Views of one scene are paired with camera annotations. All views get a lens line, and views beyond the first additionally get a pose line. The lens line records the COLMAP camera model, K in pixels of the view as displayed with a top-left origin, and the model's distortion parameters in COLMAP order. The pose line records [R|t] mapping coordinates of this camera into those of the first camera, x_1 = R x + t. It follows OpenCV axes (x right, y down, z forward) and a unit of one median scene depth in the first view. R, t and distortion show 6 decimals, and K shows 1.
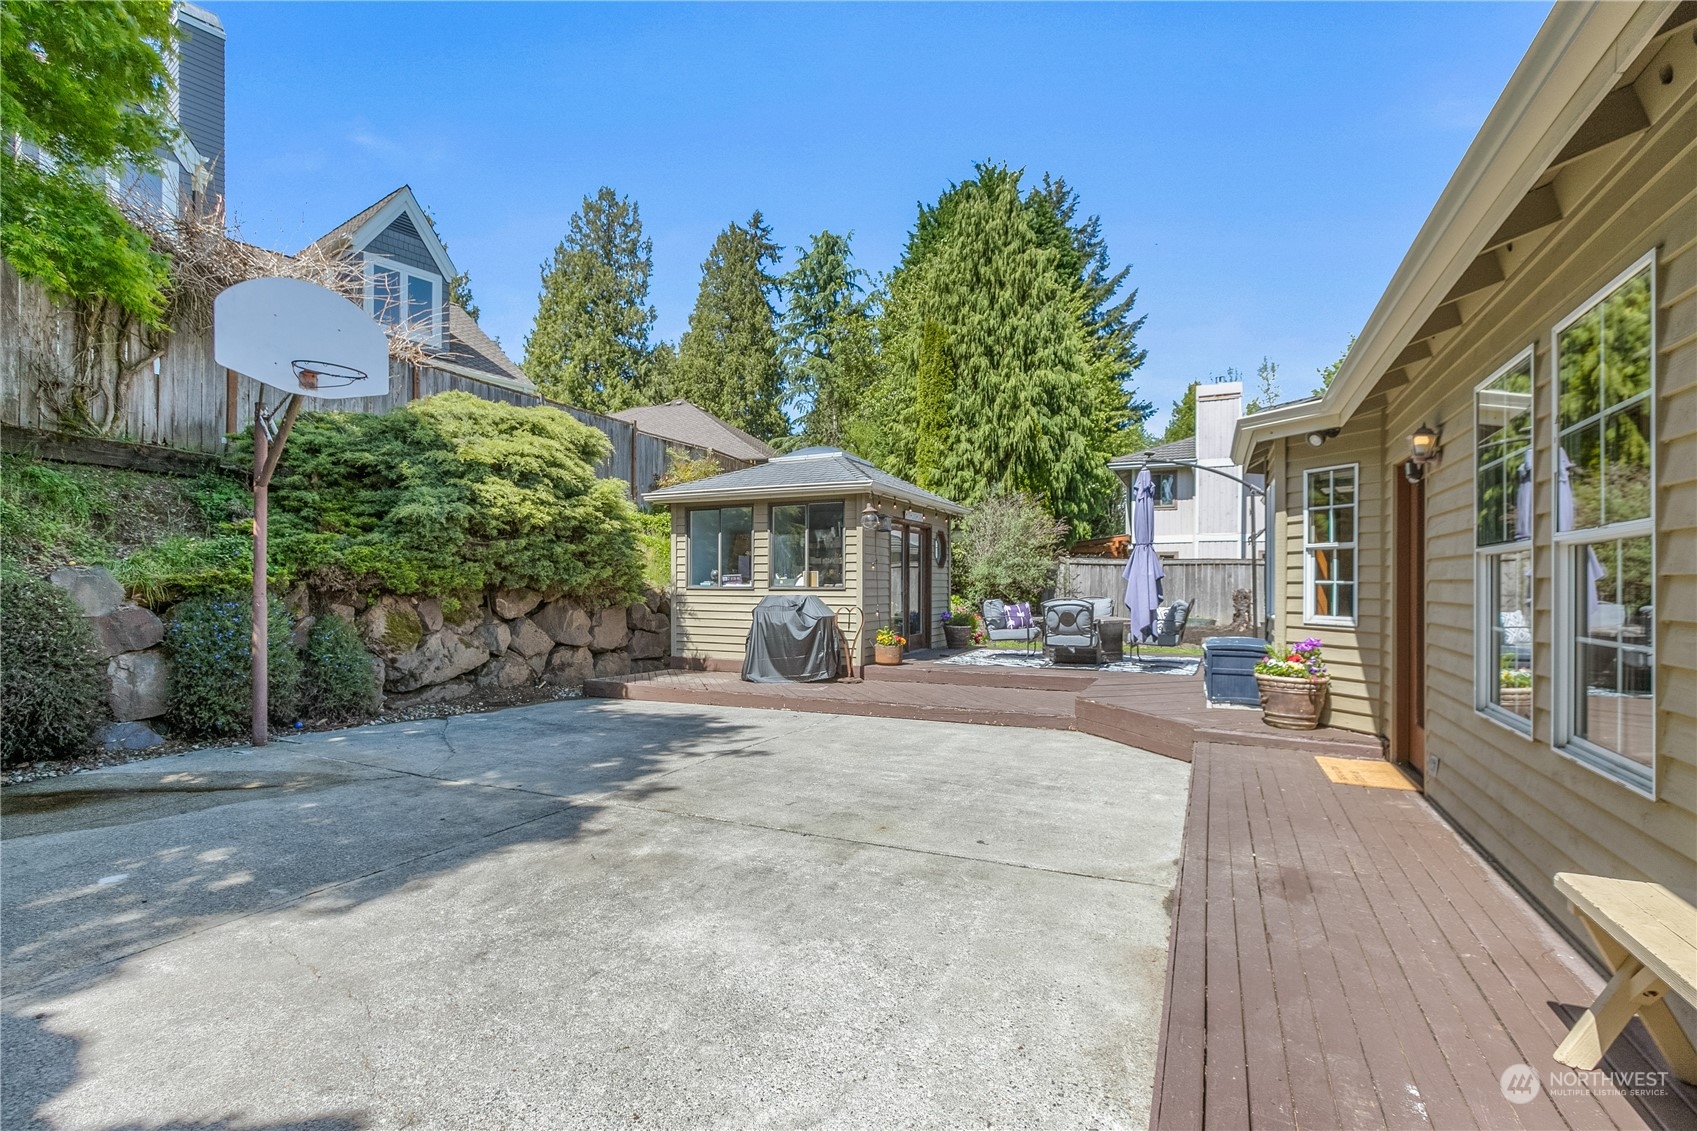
lens RADIAL K [[775.8, 0, 843.9], [0, 775.8, 602.3], [0, 0, 1]] dist [-0.017094, 0.000183]
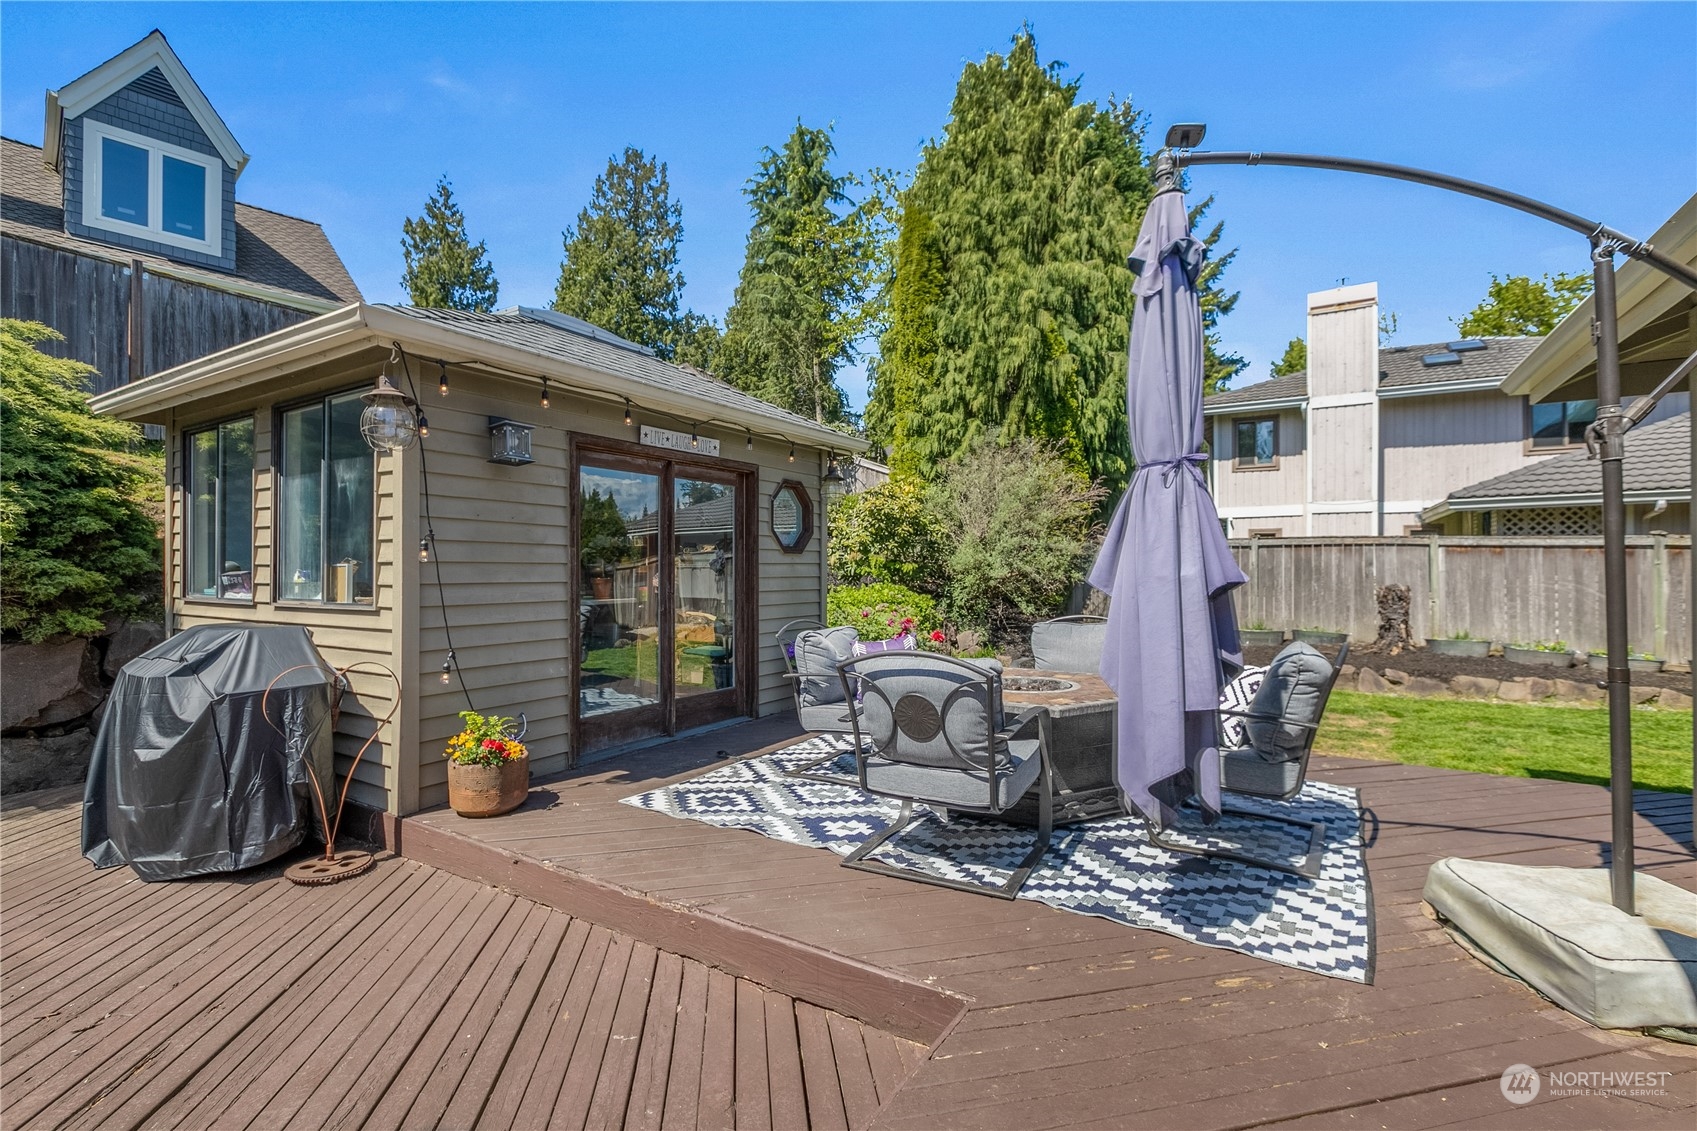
lens RADIAL K [[763.5, 0, 848.5], [0, 763.5, 565.5], [0, 0, 1]] dist [-0.003625, -0.000615]
pose [[0.994255, -0.002699, -0.107003, 0.146009], [-0.000314, 0.999604, -0.028129, -0.015269], [0.107036, 0.028001, 0.993861, 0.343202]]
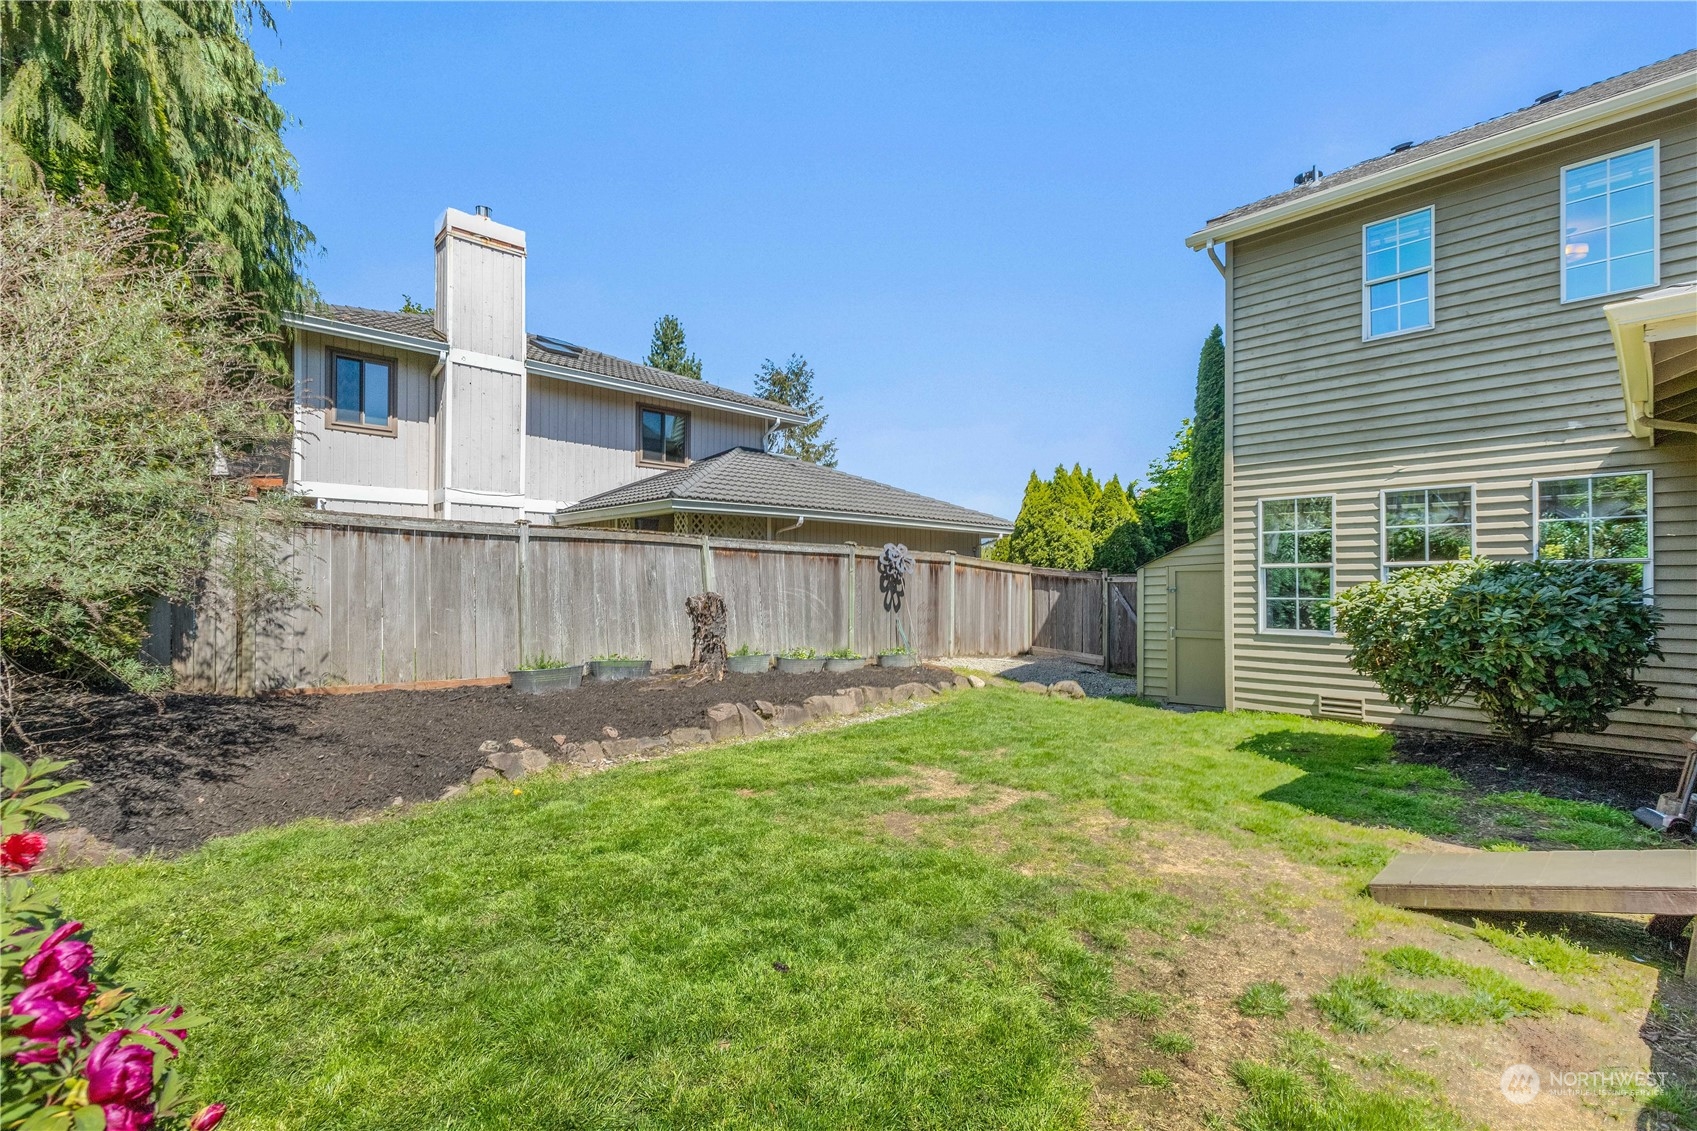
lens RADIAL K [[757.1, 0, 852.8], [0, 757.1, 583.3], [0, 0, 1]] dist [0.000741, 0.000165]
pose [[0.361014, -0.001823, 0.932559, 0.099104], [0.024935, 0.999659, -0.007699, -0.017487], [-0.932227, 0.026033, 0.360936, 0.728793]]
